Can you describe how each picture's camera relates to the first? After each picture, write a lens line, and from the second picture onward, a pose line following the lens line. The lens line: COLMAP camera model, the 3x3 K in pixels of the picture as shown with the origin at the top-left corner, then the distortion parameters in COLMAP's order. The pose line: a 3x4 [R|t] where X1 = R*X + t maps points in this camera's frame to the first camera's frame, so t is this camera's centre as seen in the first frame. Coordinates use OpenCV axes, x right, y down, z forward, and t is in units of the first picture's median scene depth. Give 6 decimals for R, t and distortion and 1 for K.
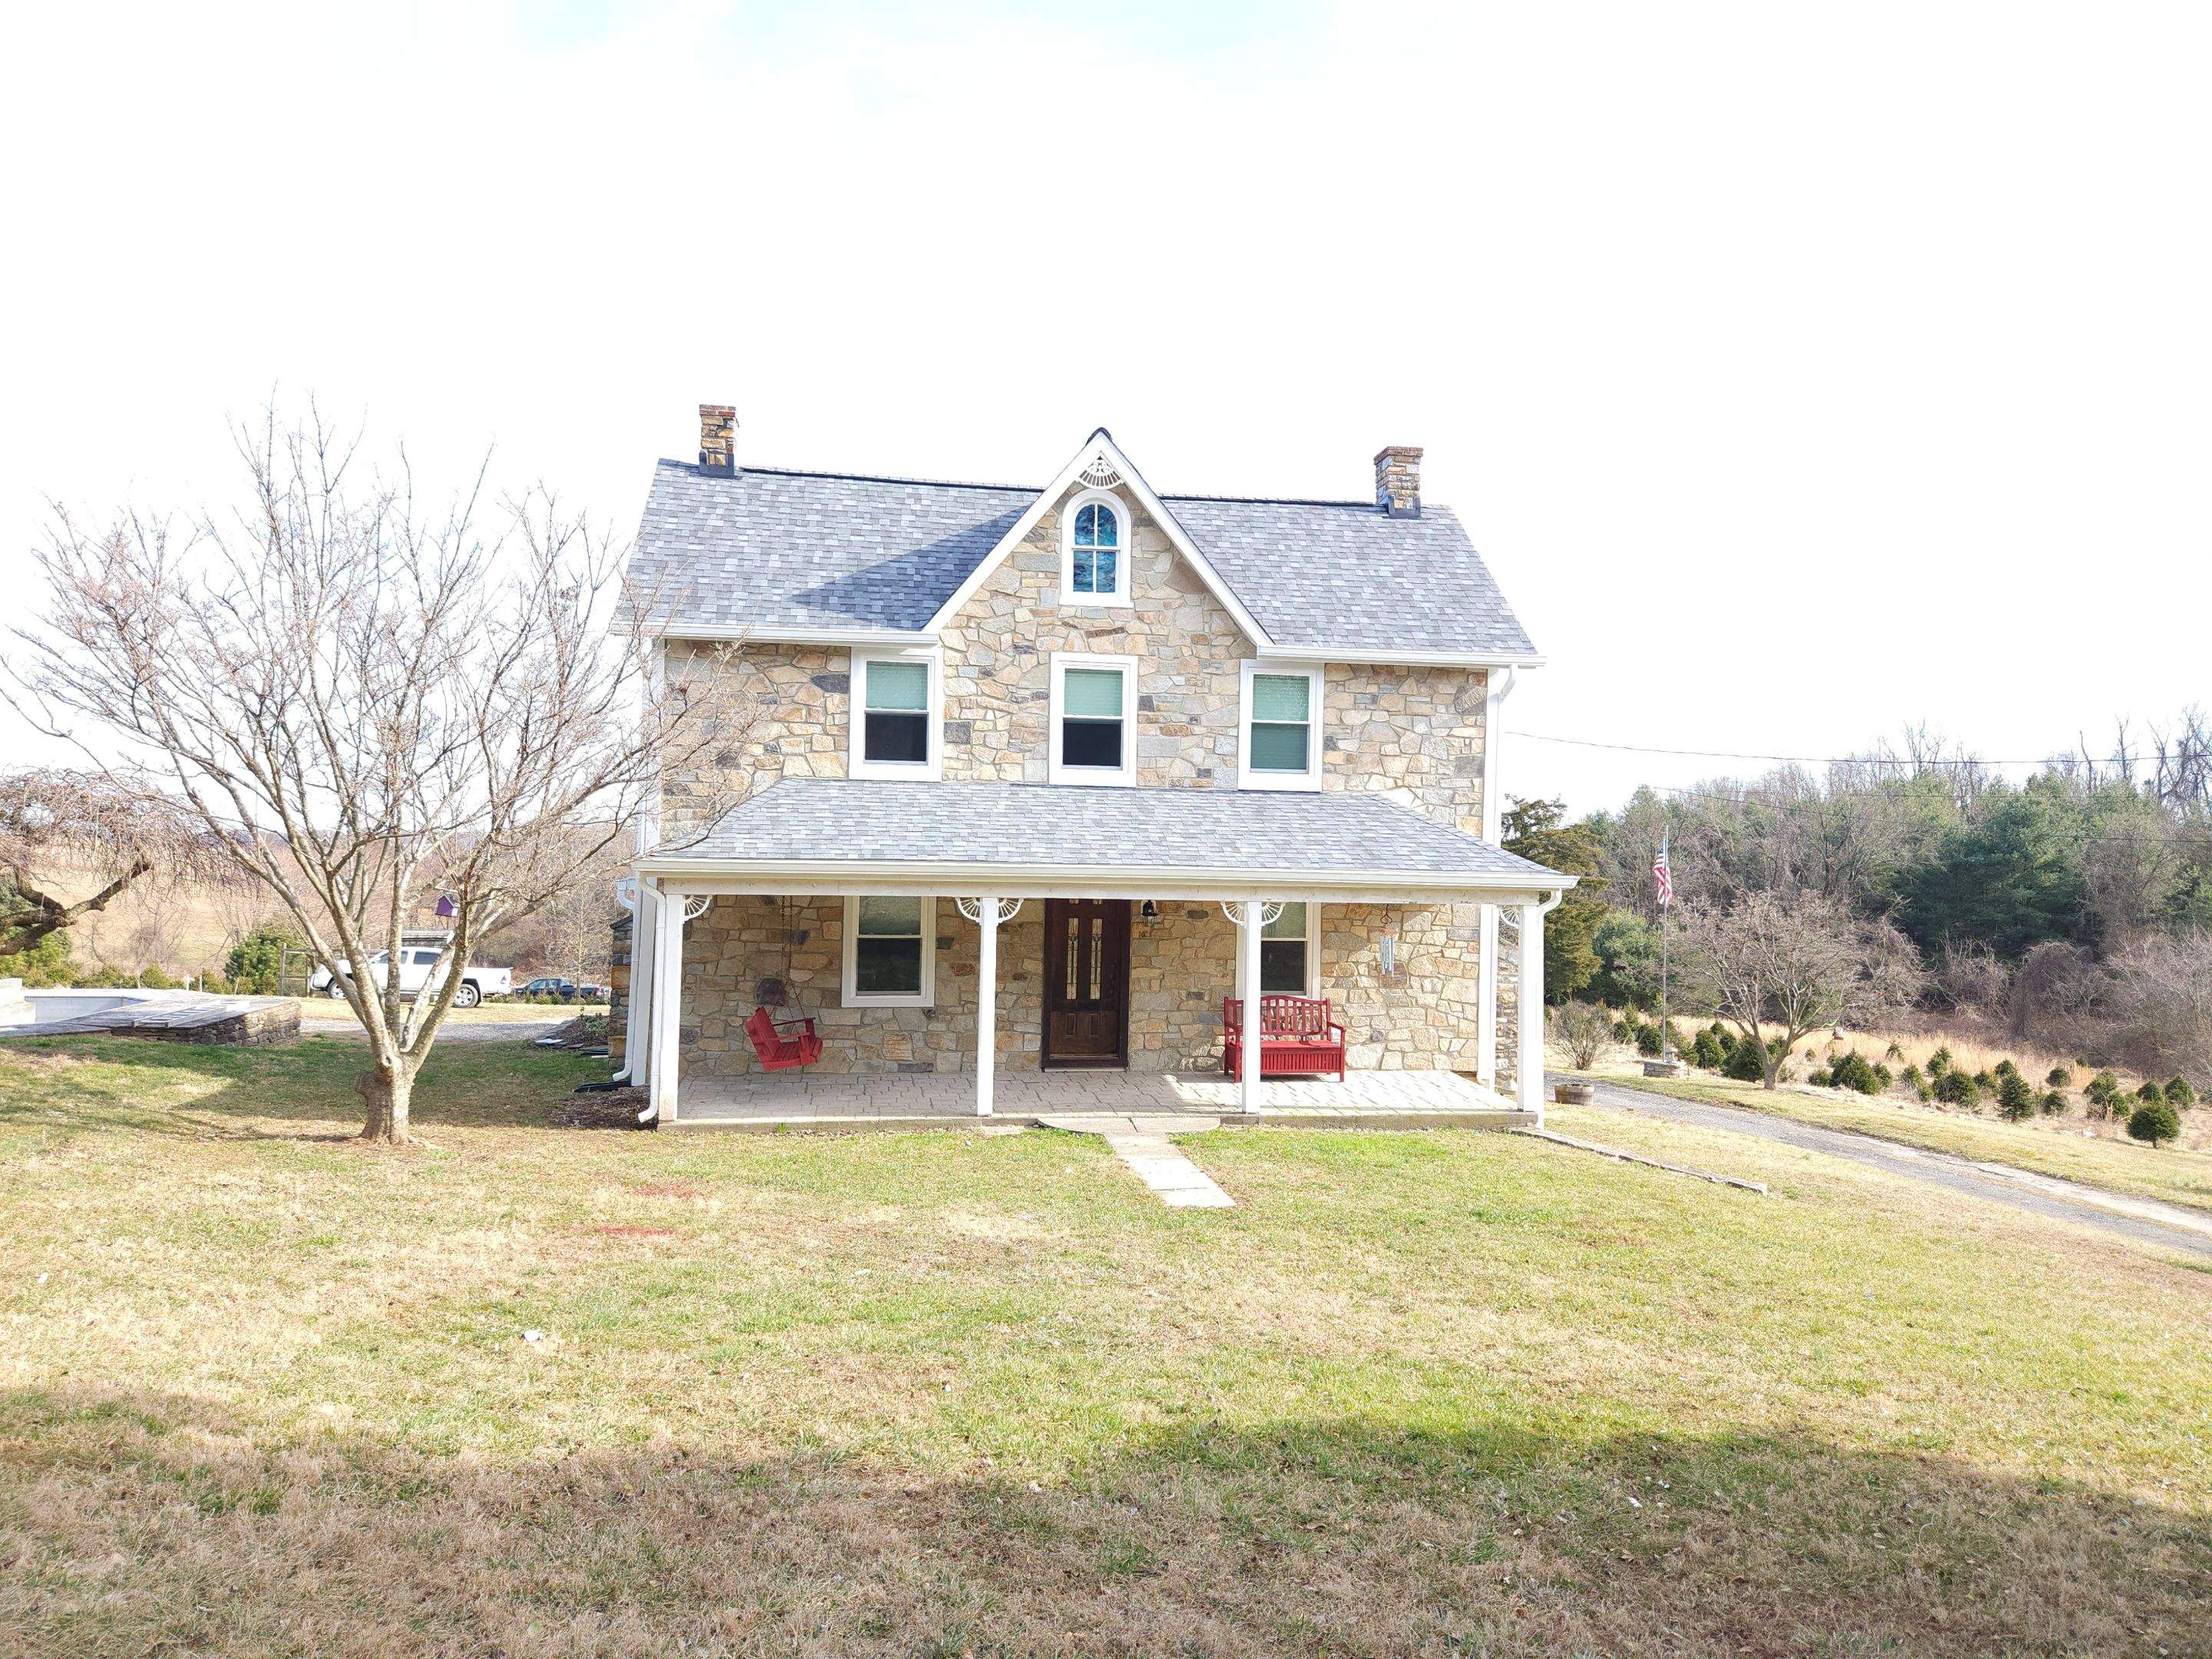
lens RADIAL K [[1488.9, 0, 1120.0], [0, 1488.9, 809.4], [0, 0, 1]] dist [0.061228, -0.048388]
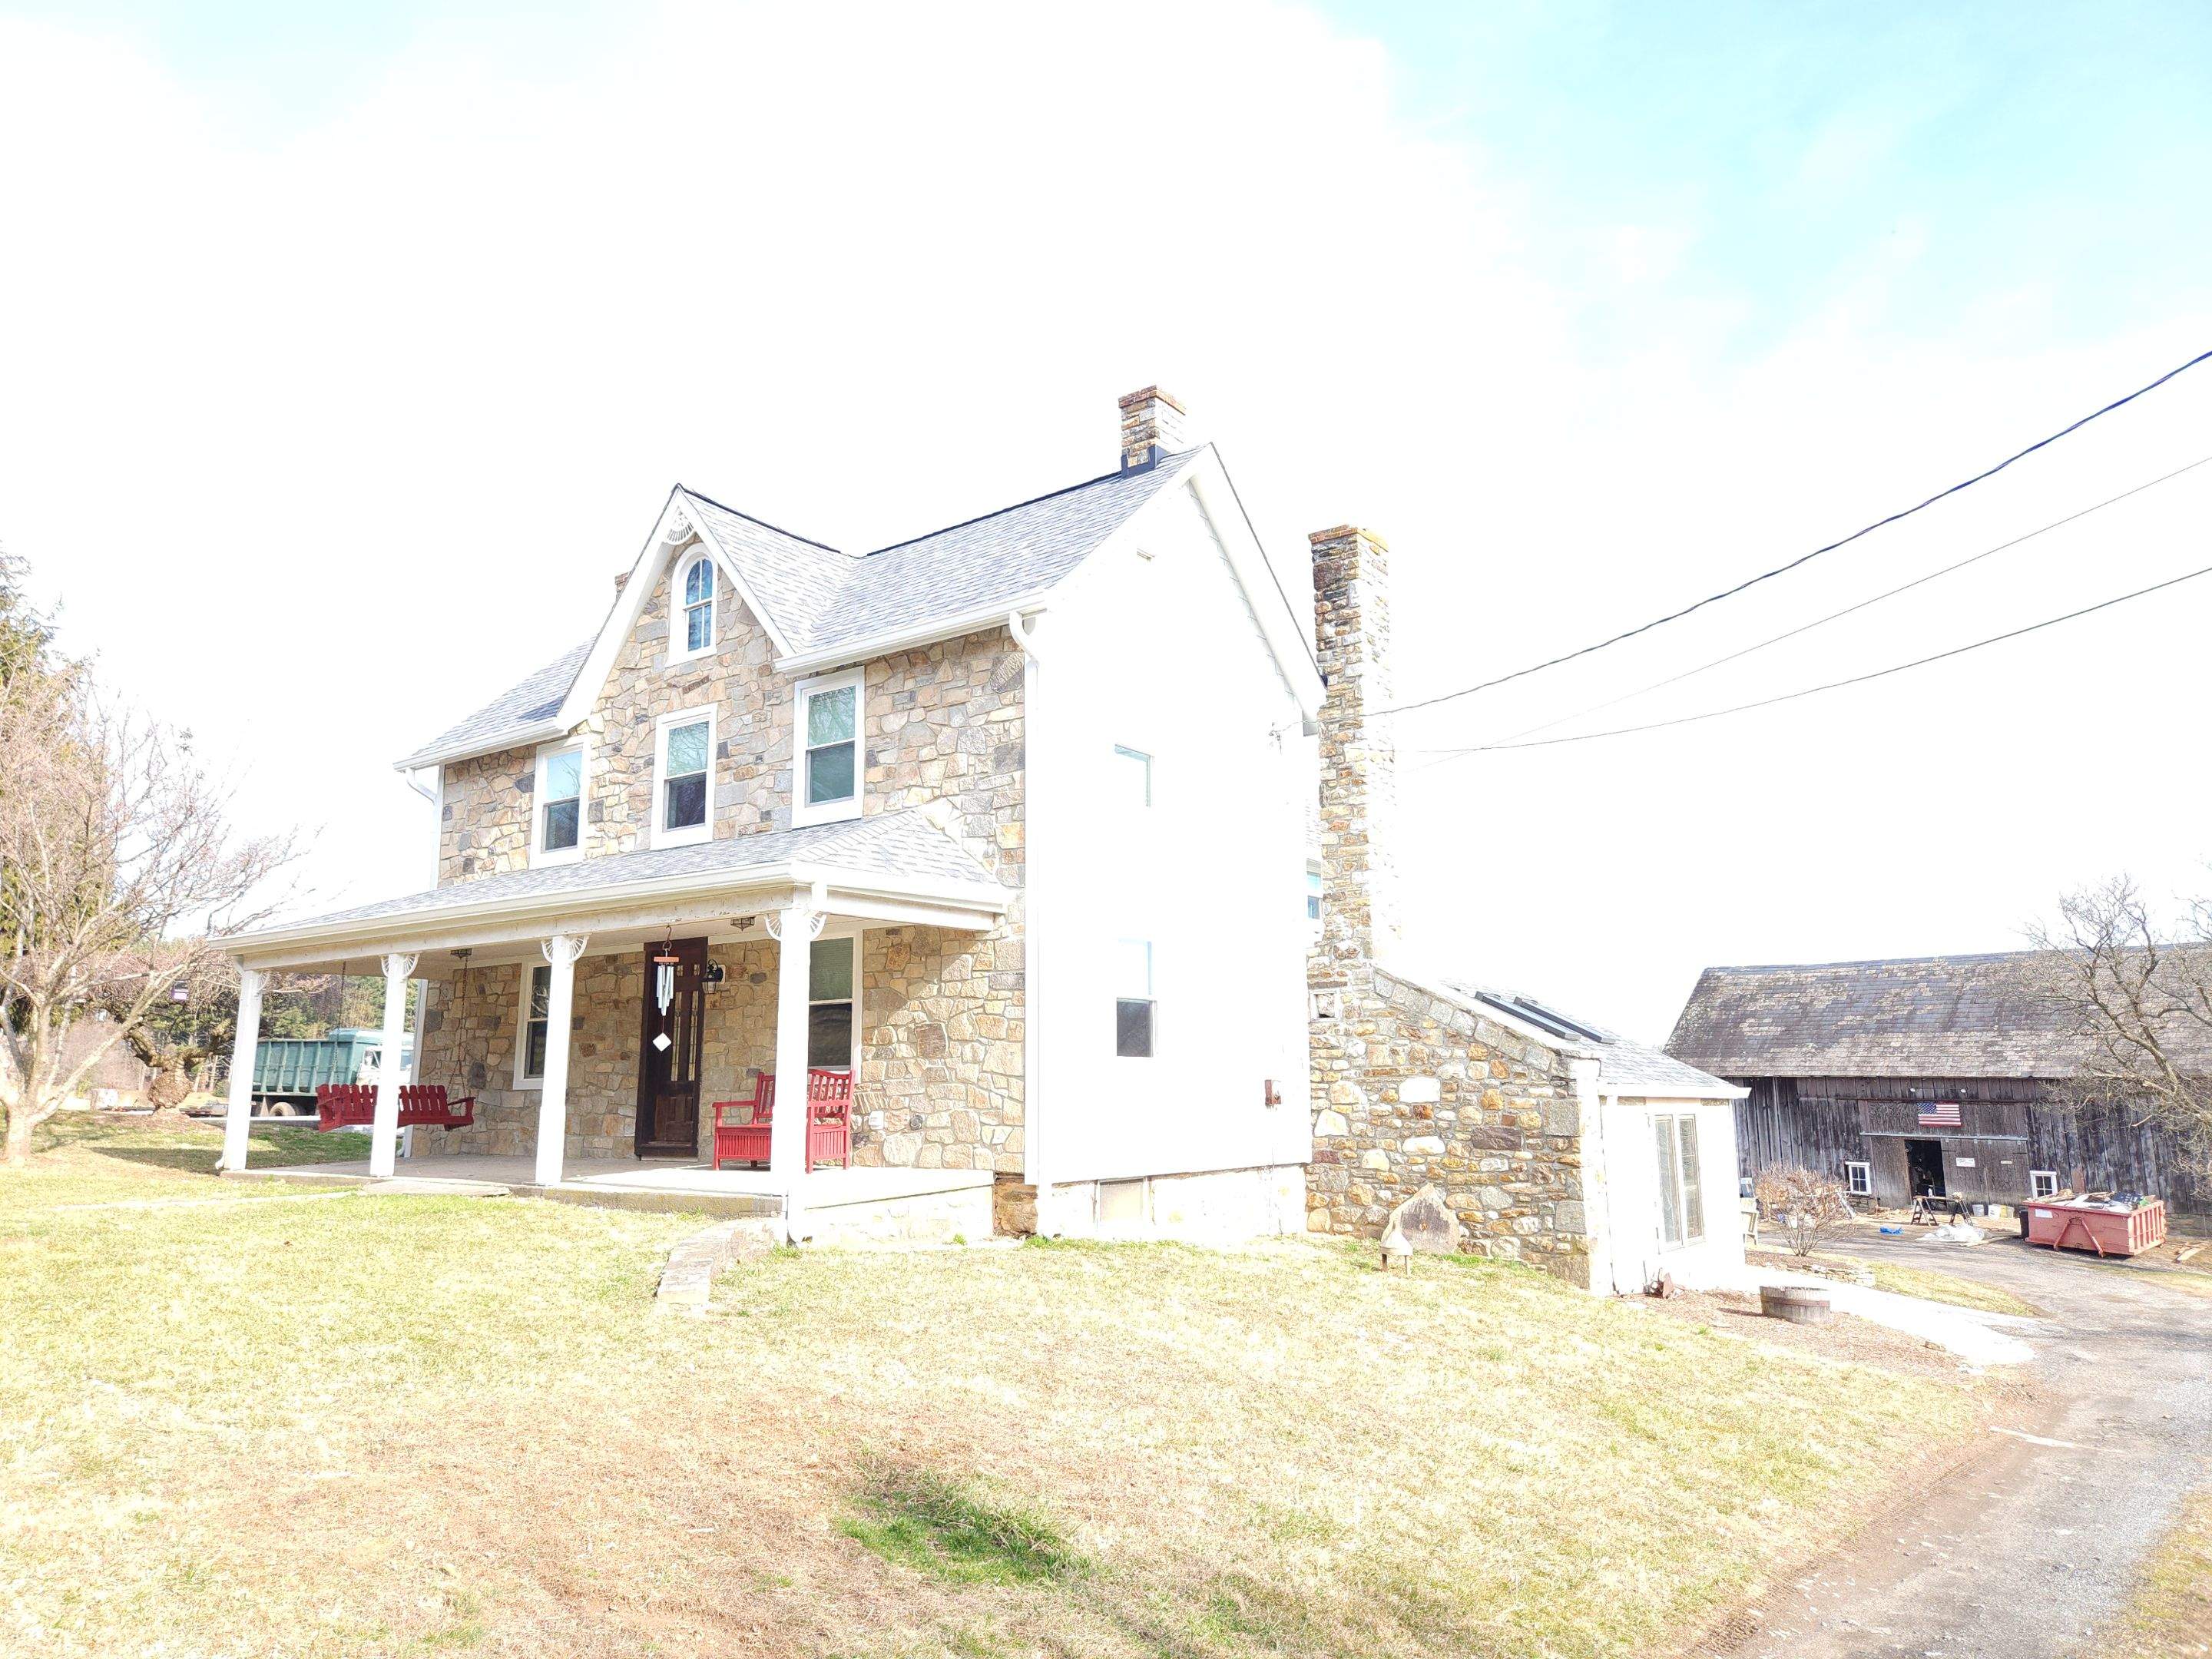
lens RADIAL K [[1488.9, 0, 1082.8], [0, 1488.9, 801.1], [0, 0, 1]] dist [0.061228, -0.048388]
pose [[0.688130, -0.161158, -0.707464, 0.828911], [0.038119, 0.981705, -0.186551, 0.141672], [0.724585, 0.101403, 0.681684, 0.543511]]
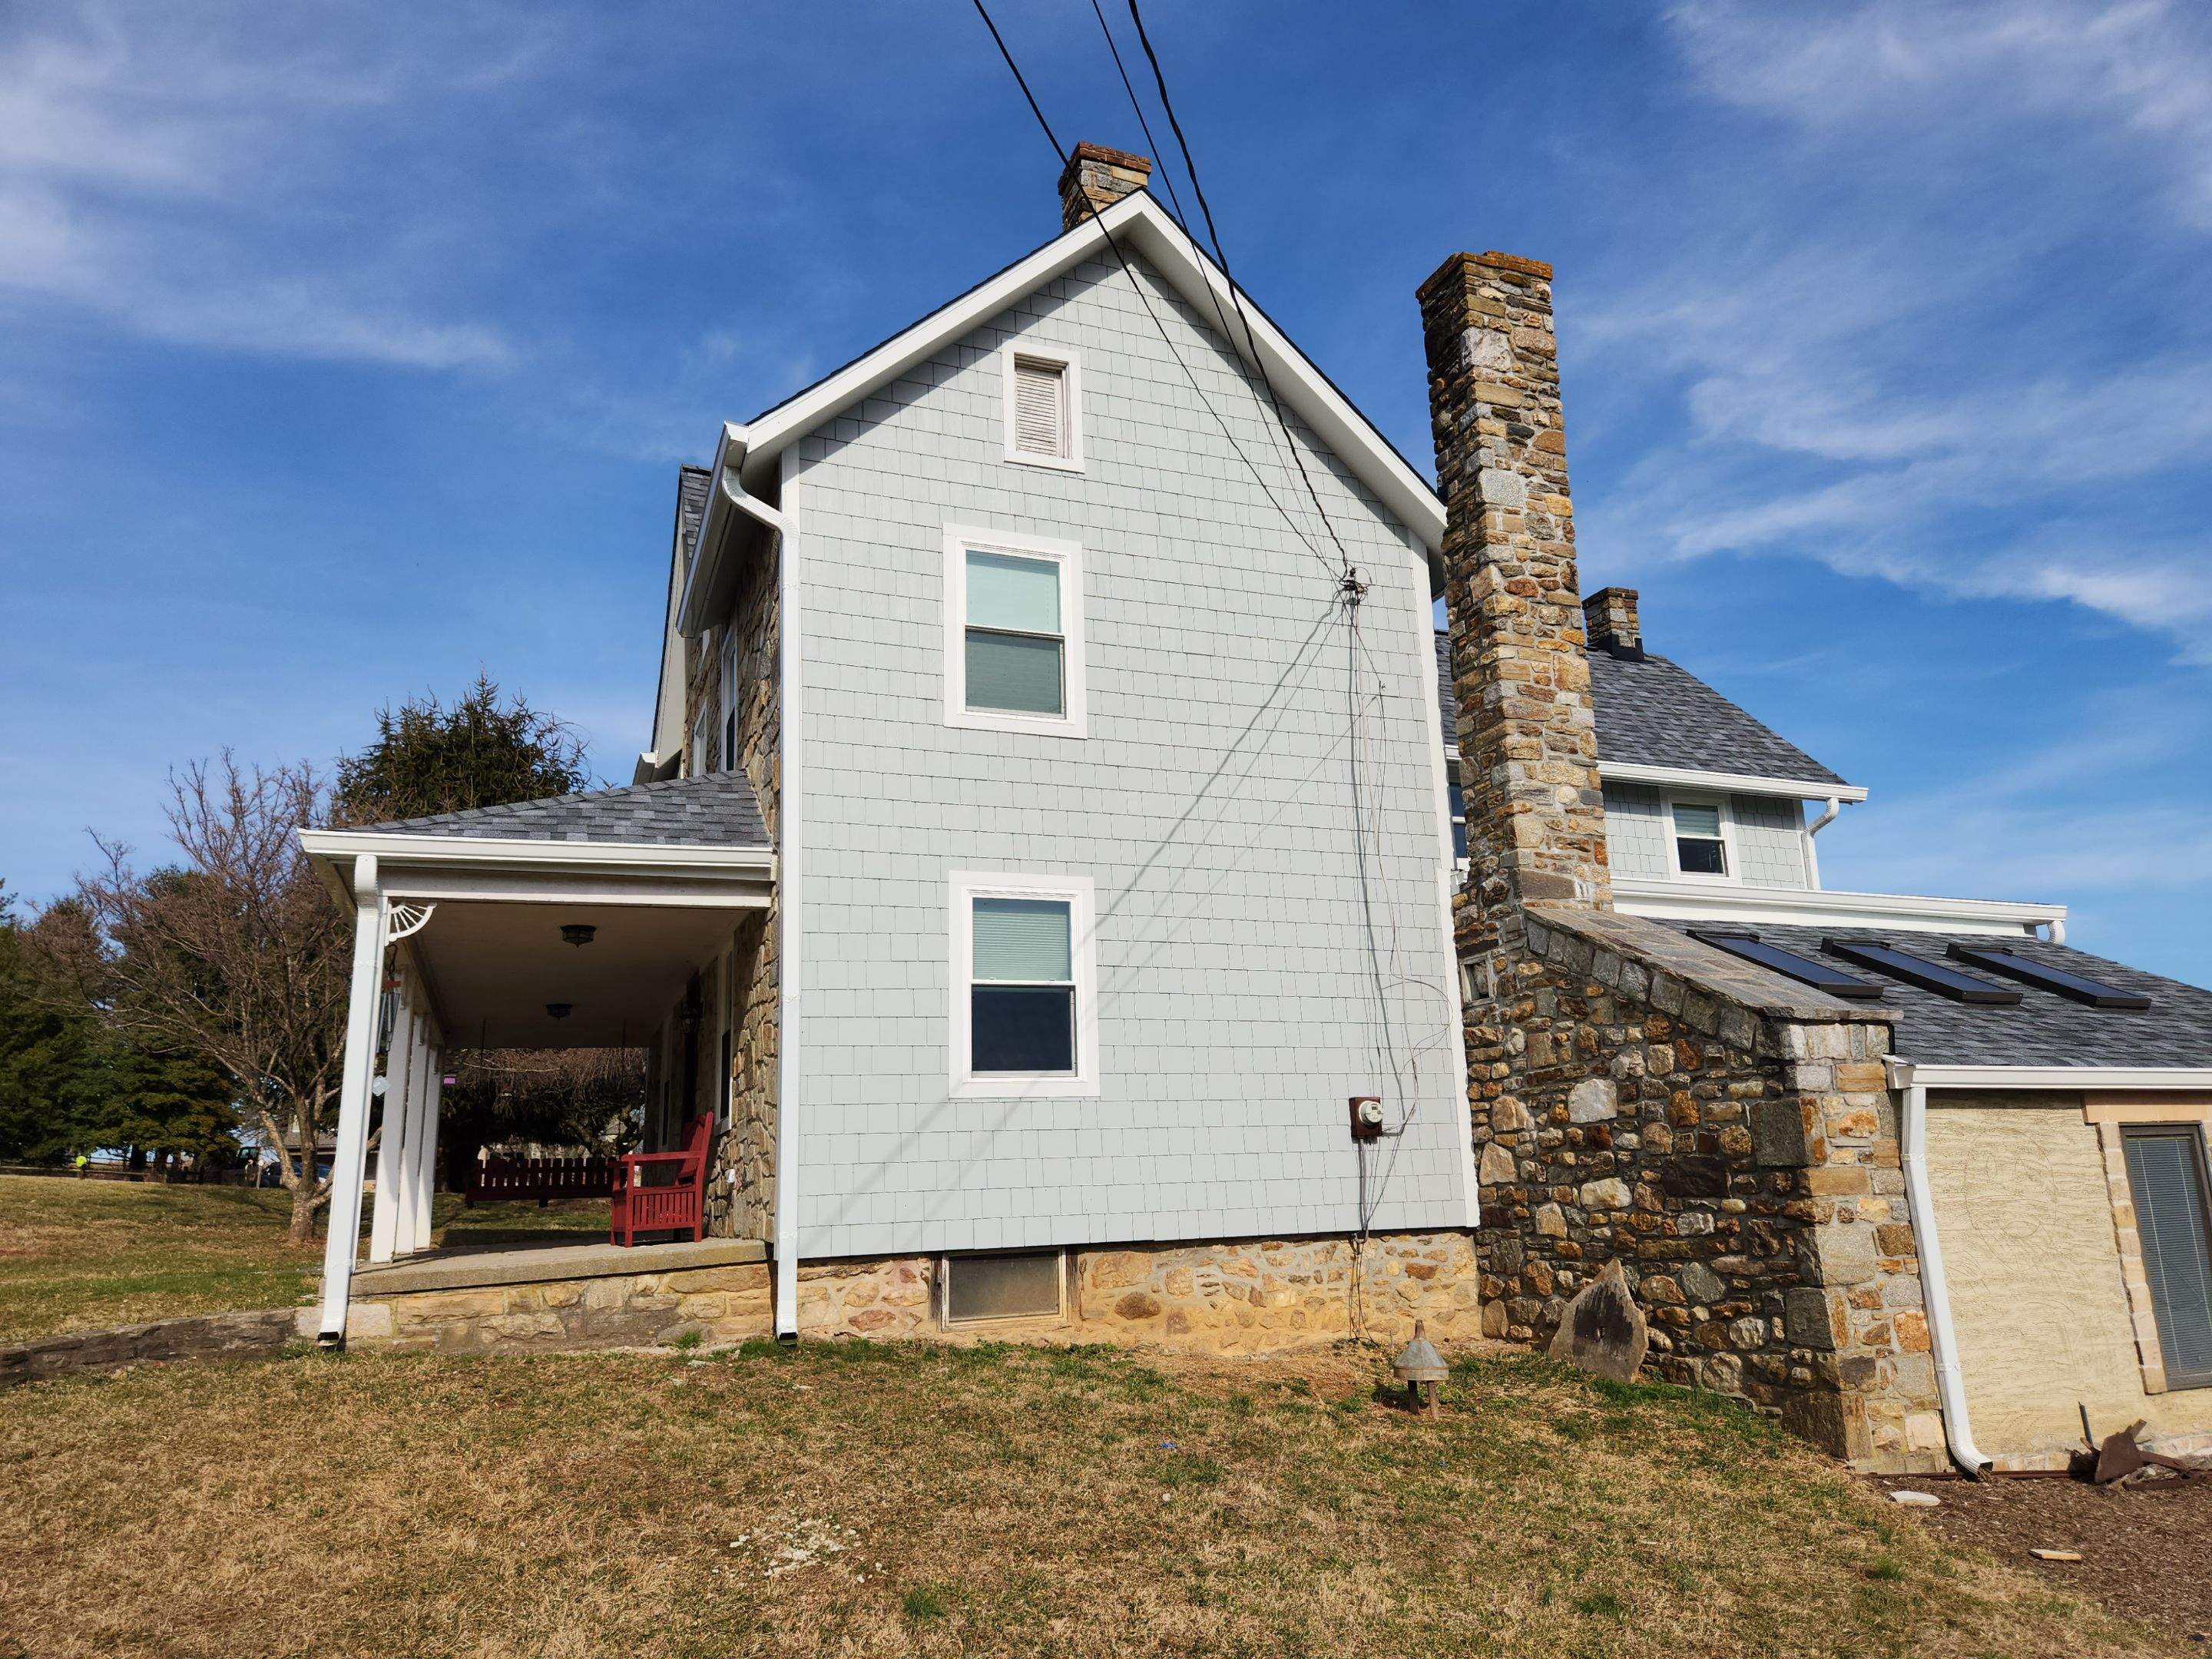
lens RADIAL K [[1488.9, 0, 1119.9], [0, 1488.9, 830.1], [0, 0, 1]] dist [0.061228, -0.048388]
pose [[0.208689, -0.258825, -0.943111, 0.801316], [0.065249, 0.965880, -0.250636, 0.185203], [0.975803, -0.009232, 0.218457, 1.075791]]
